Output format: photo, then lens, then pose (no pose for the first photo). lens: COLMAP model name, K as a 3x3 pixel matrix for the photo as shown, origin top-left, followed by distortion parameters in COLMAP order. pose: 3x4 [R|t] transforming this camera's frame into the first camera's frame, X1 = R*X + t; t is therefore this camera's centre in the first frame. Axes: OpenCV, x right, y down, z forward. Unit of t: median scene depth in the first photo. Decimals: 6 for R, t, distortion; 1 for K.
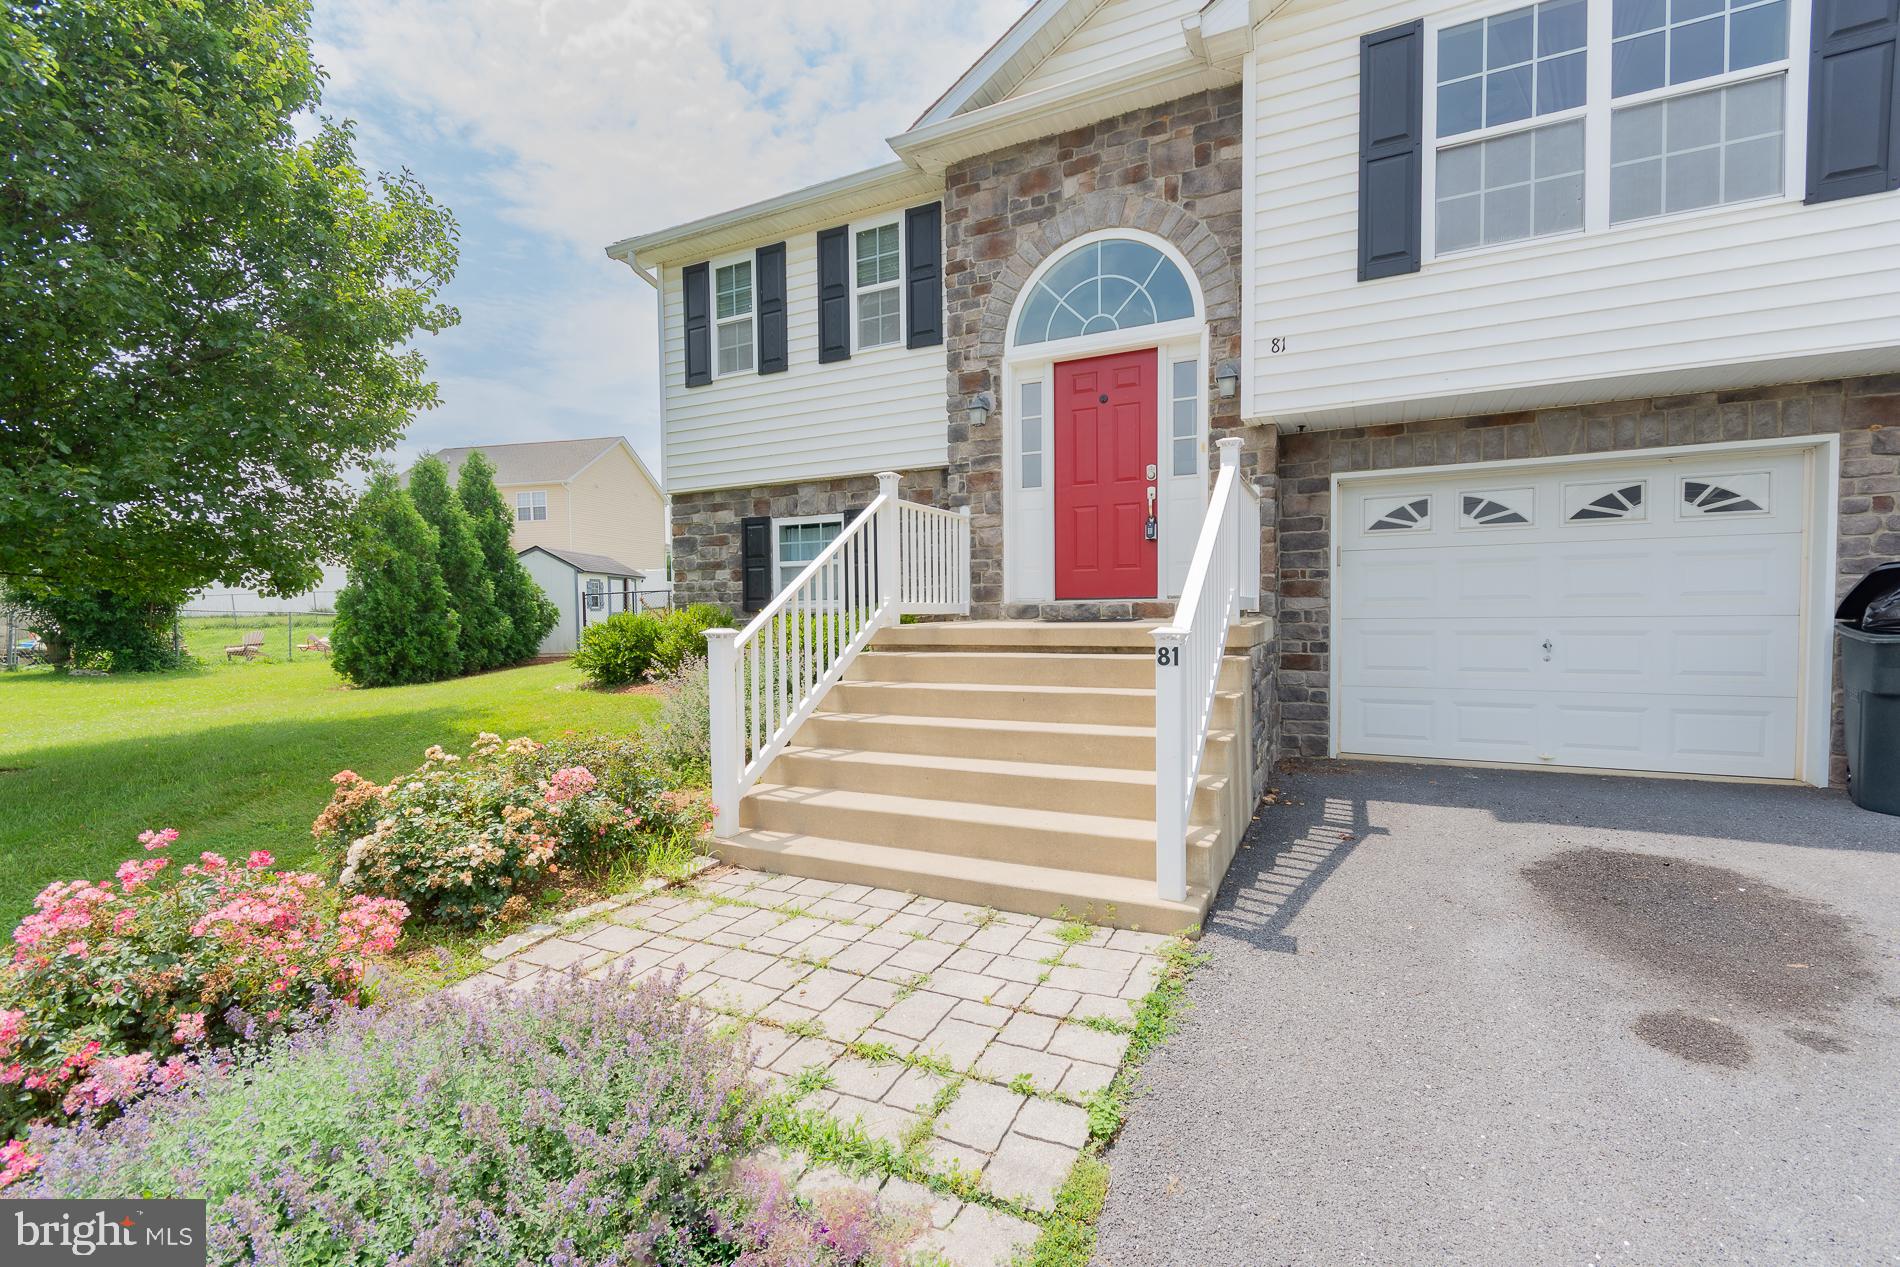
lens RADIAL K [[831.9, 0, 948.9], [0, 831.9, 641.2], [0, 0, 1]] dist [0.006798, -0.000354]
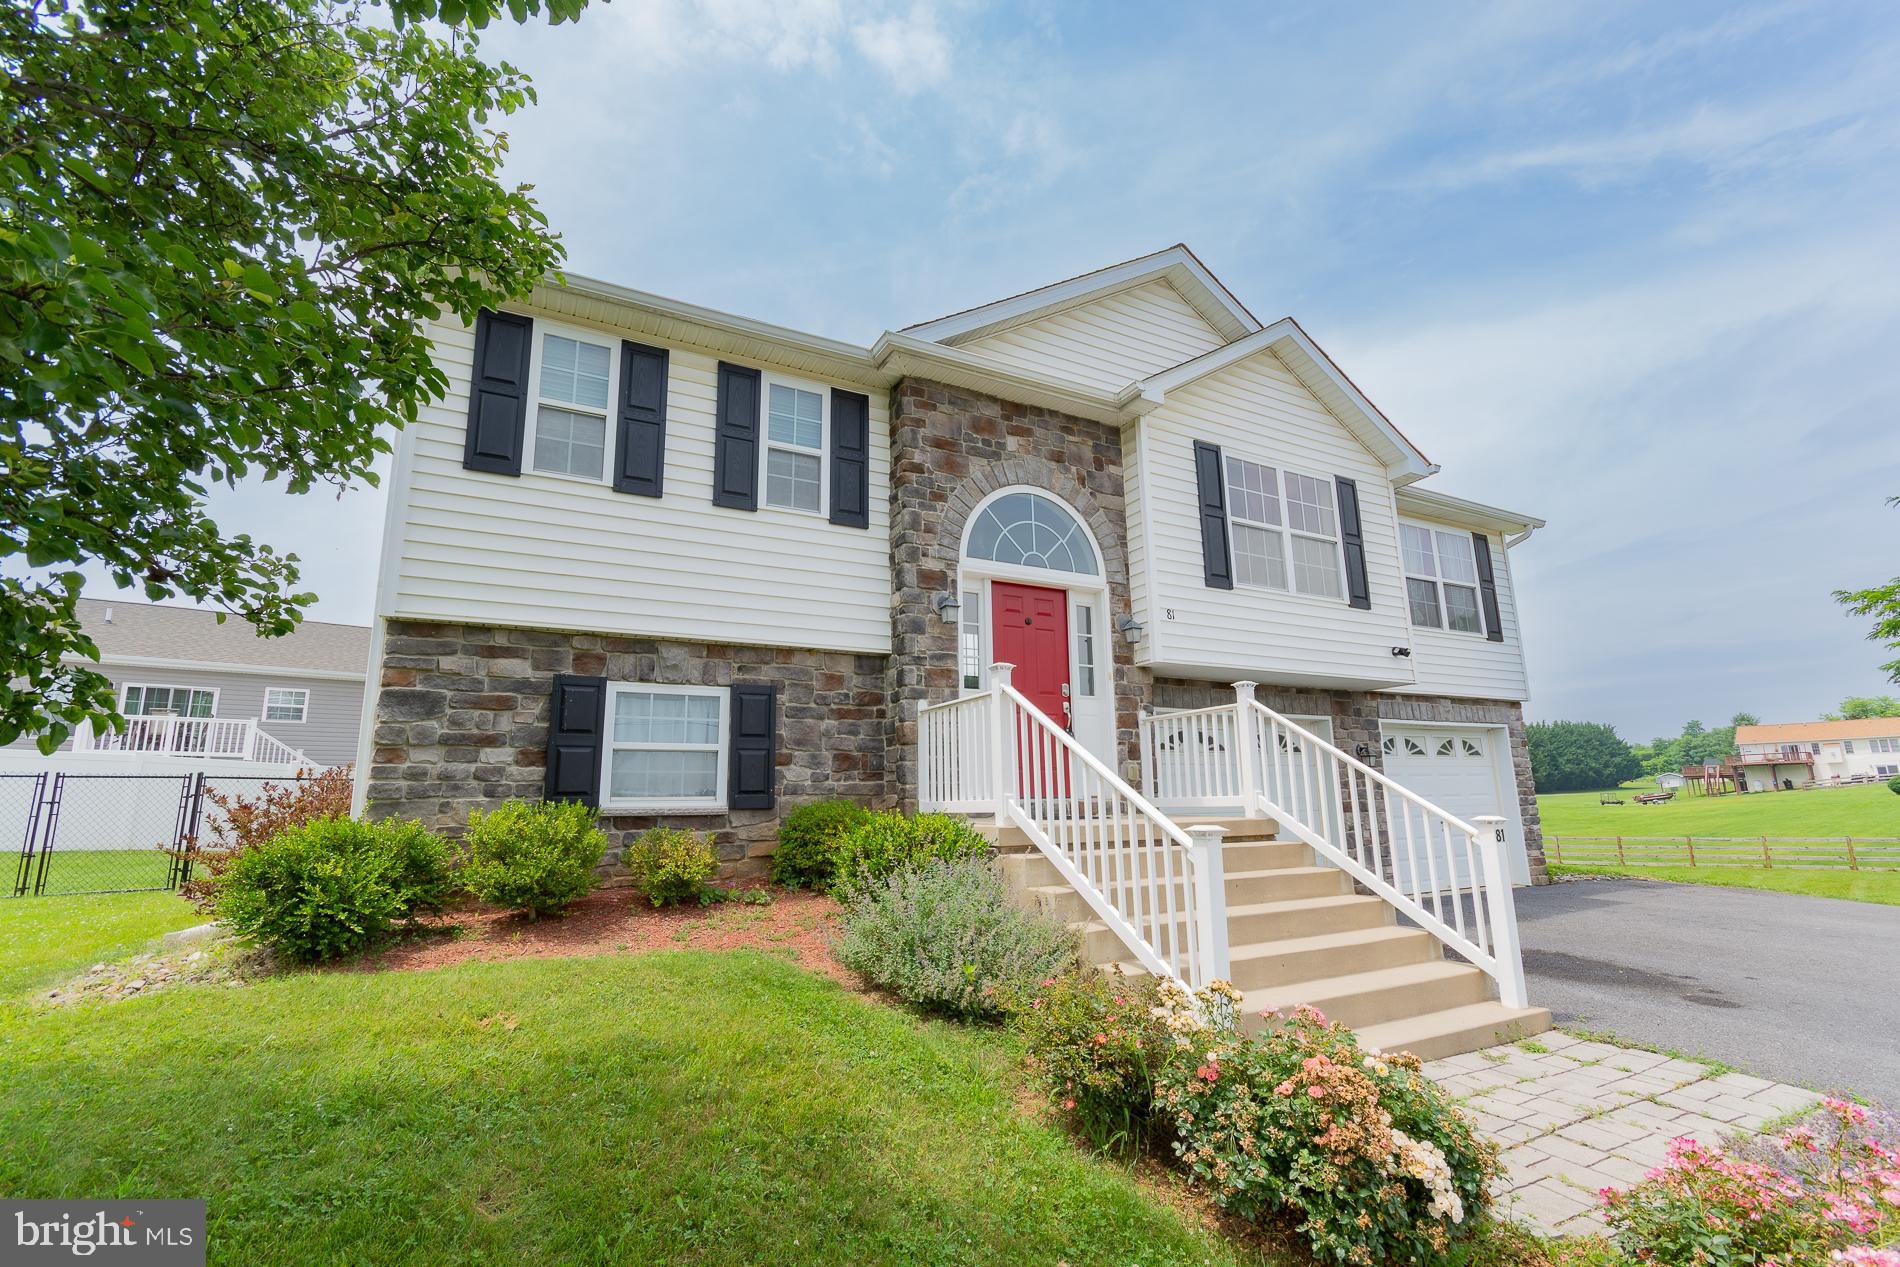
lens RADIAL K [[837.0, 0, 903.1], [0, 837.0, 646.4], [0, 0, 1]] dist [-0.003055, -0.000375]
pose [[0.585772, 0.155036, 0.795510, -0.803806], [0.038231, 0.975155, -0.218198, -0.011697], [-0.809574, 0.158227, 0.565291, 0.478219]]
